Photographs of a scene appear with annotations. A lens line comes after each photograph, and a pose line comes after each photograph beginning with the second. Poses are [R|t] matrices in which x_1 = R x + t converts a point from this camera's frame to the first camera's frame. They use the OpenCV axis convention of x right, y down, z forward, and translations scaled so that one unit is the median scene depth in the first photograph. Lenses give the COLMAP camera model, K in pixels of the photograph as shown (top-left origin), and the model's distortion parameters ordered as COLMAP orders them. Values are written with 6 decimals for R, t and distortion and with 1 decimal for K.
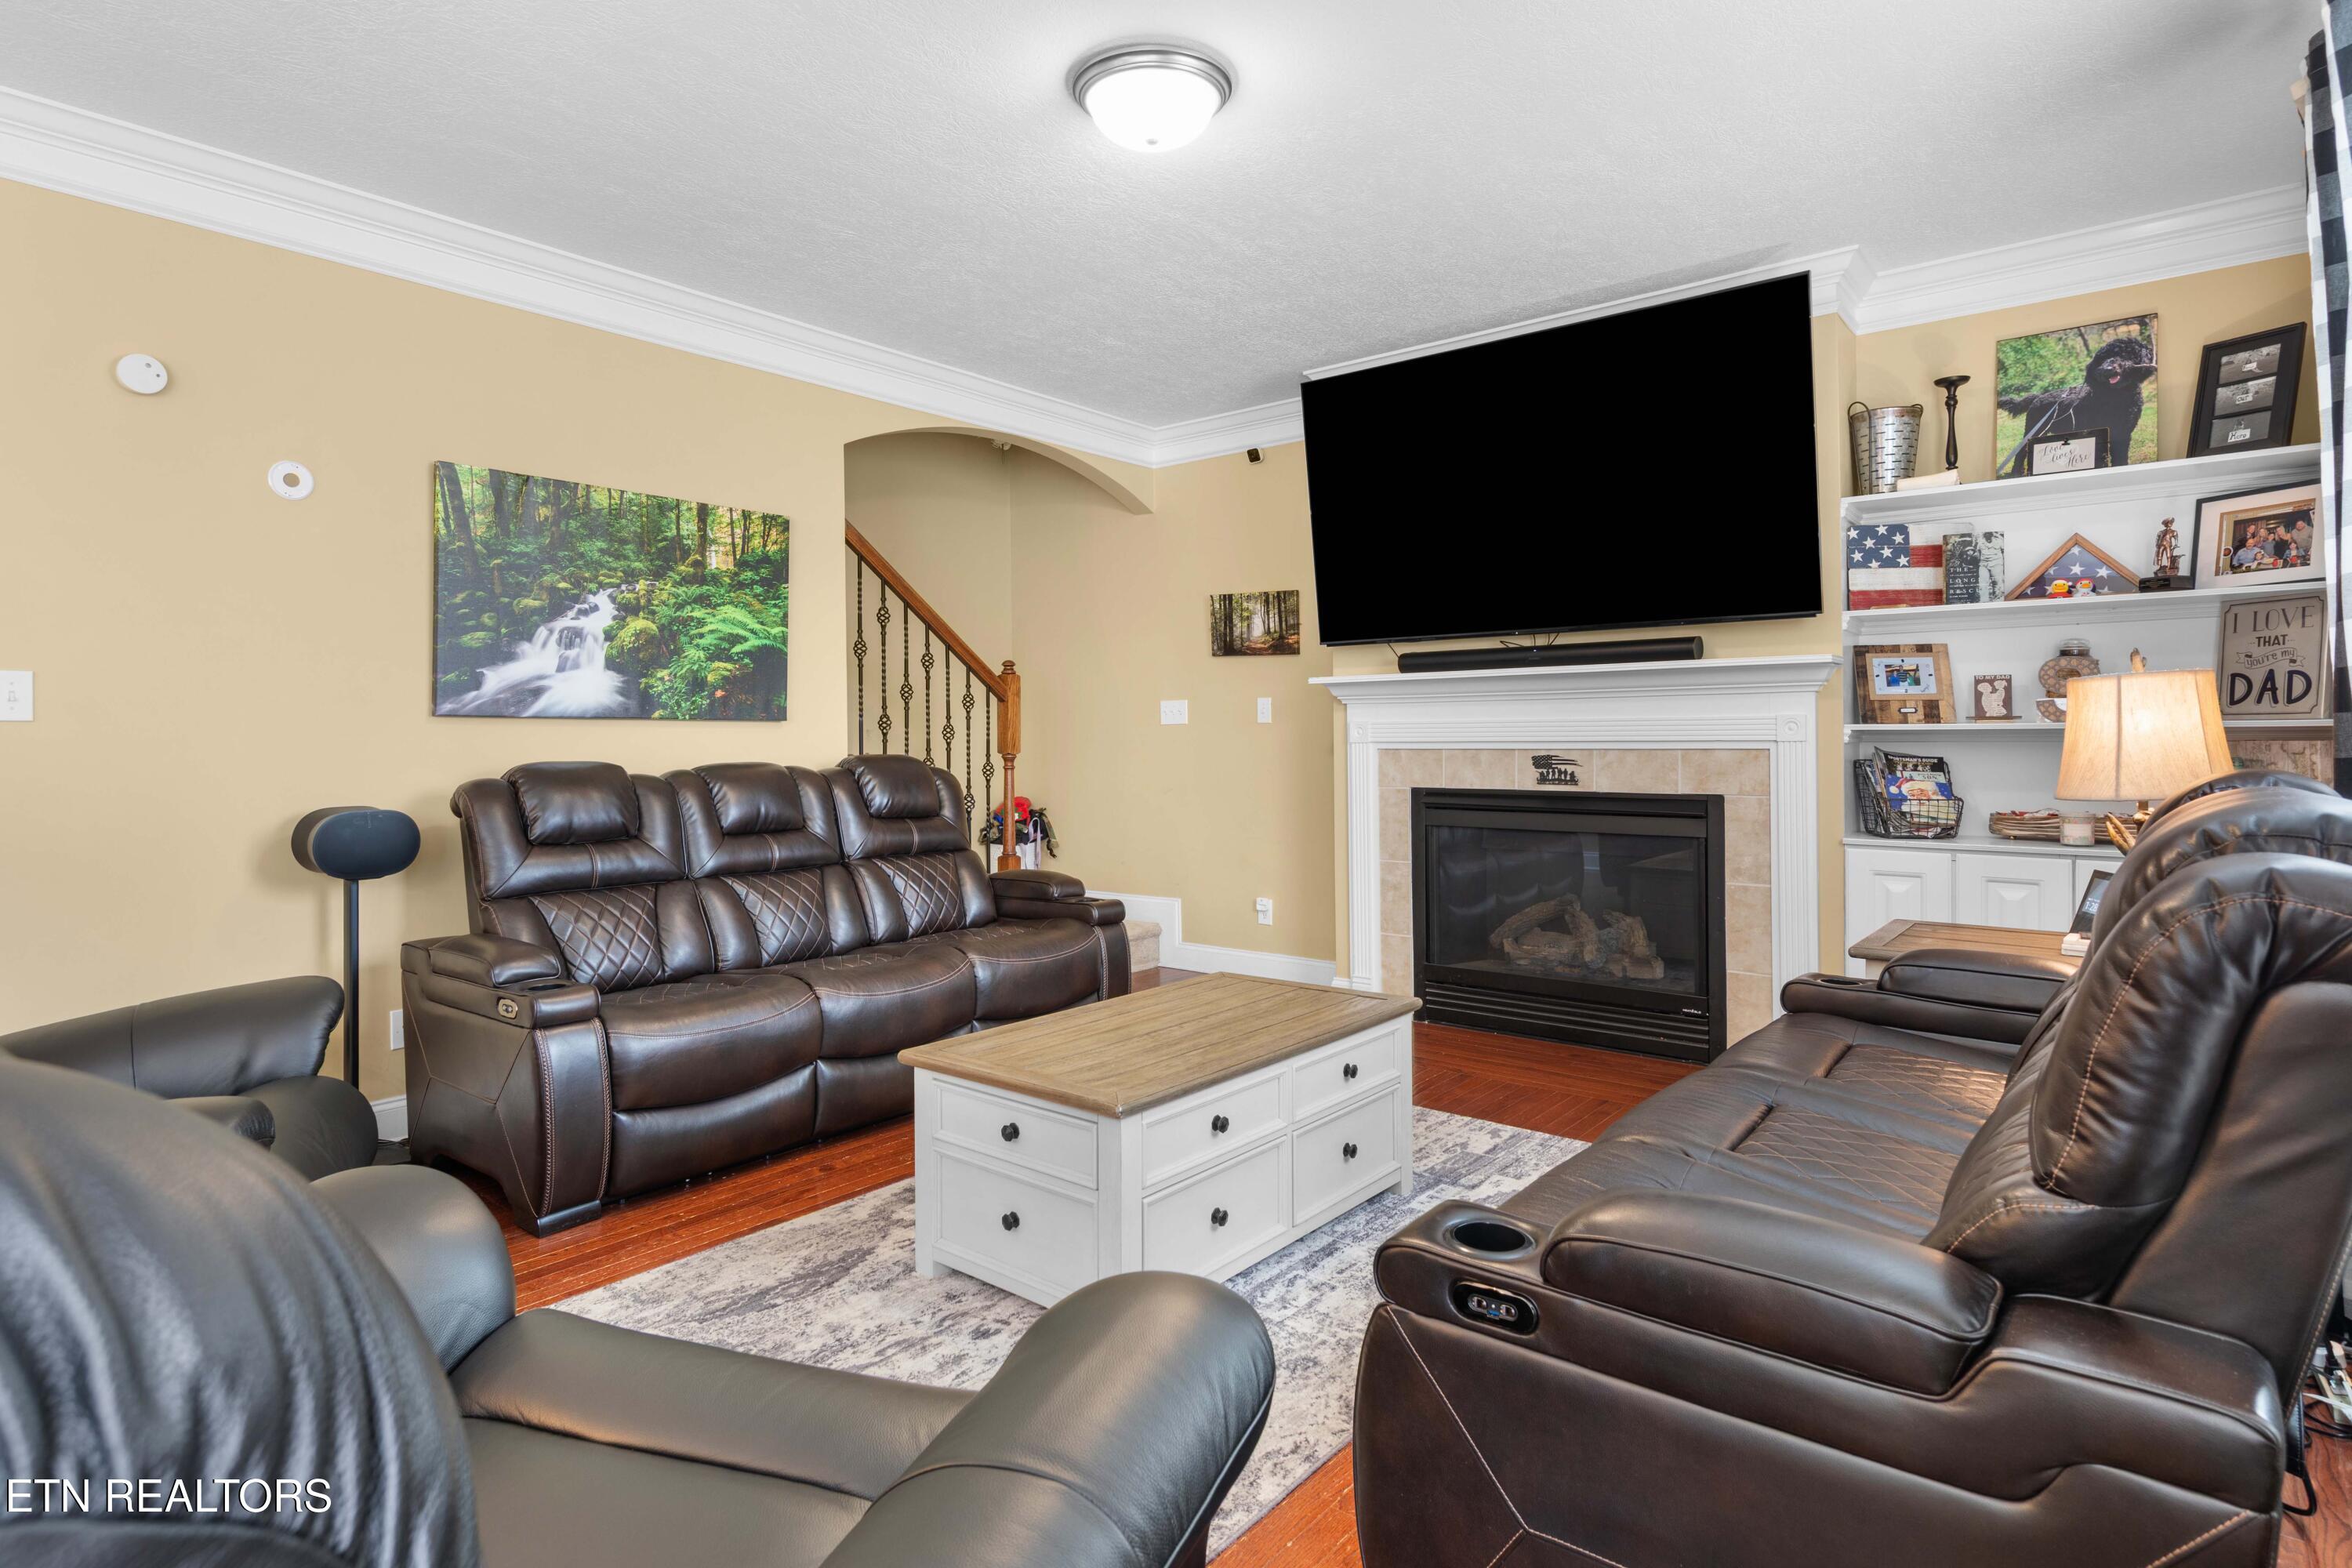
lens RADIAL K [[1231.0, 0, 1164.7], [0, 1231.0, 733.3], [0, 0, 1]] dist [0.002236, -0.000867]
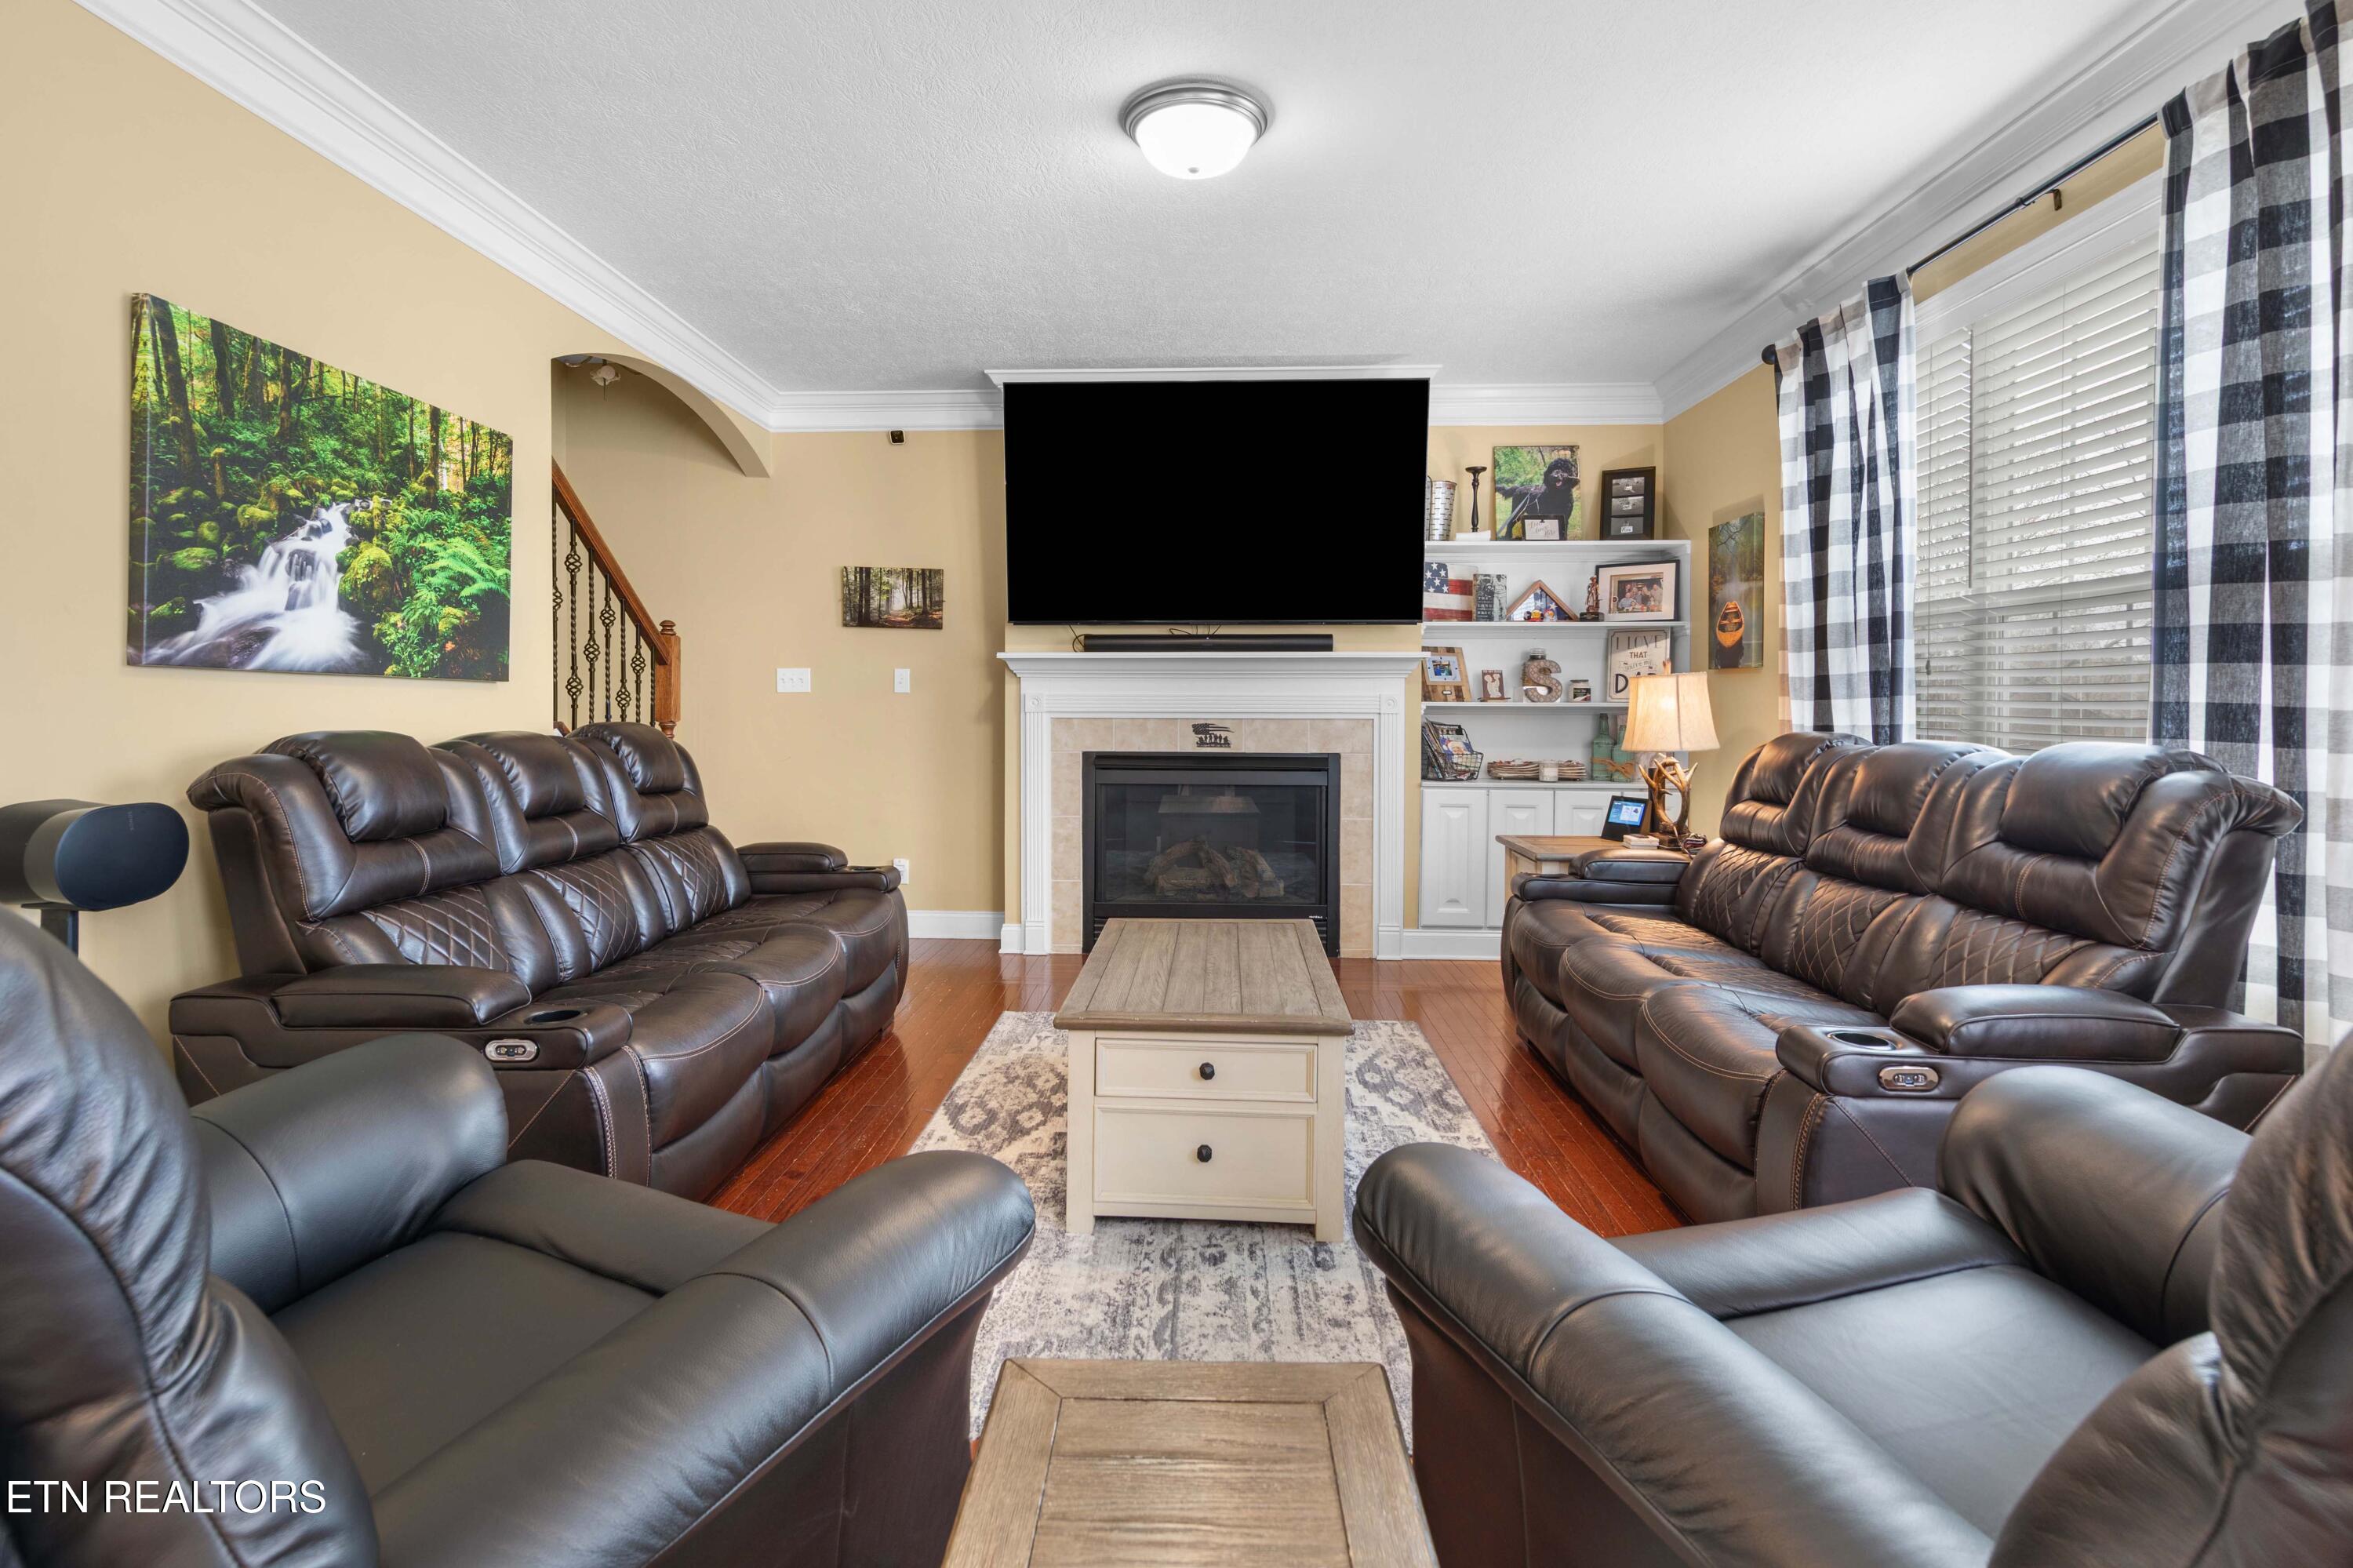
lens RADIAL K [[1122.4, 0, 1151.7], [0, 1122.4, 715.5], [0, 0, 1]] dist [-0.000493, -0.000777]
pose [[0.804833, 0.004960, 0.593481, -0.453826], [-0.011243, 0.999913, 0.006890, 0.003006], [-0.593395, -0.012218, 0.804818, 0.144176]]
